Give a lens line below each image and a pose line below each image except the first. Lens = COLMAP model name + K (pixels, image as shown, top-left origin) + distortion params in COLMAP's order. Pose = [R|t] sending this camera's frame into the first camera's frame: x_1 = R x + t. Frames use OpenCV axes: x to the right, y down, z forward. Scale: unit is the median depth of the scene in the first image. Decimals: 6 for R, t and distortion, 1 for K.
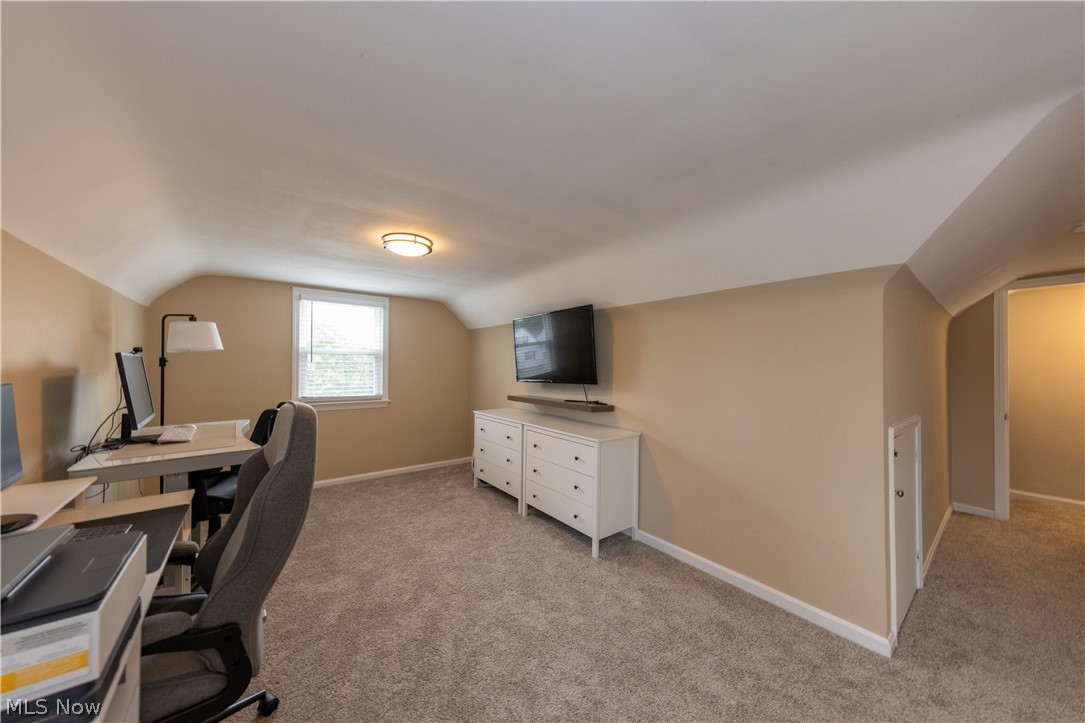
lens RADIAL K [[366.4, 0, 542.5], [0, 366.4, 361.5], [0, 0, 1]] dist [0.001127, 0.000016]
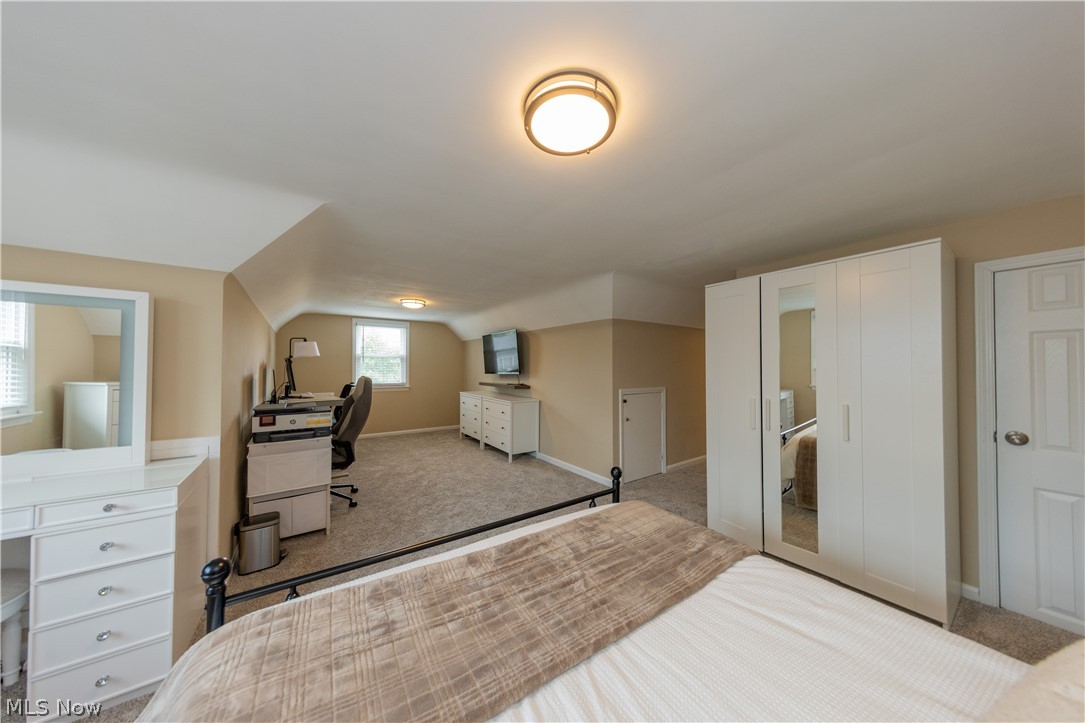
lens RADIAL K [[358.7, 0, 553.5], [0, 358.7, 361.2], [0, 0, 1]] dist [0.007612, 0.000043]
pose [[0.998661, -0.005551, -0.051424, 0.430984], [0.005319, 0.999975, -0.004657, 0.010682], [0.051449, 0.004378, 0.998666, -0.795013]]
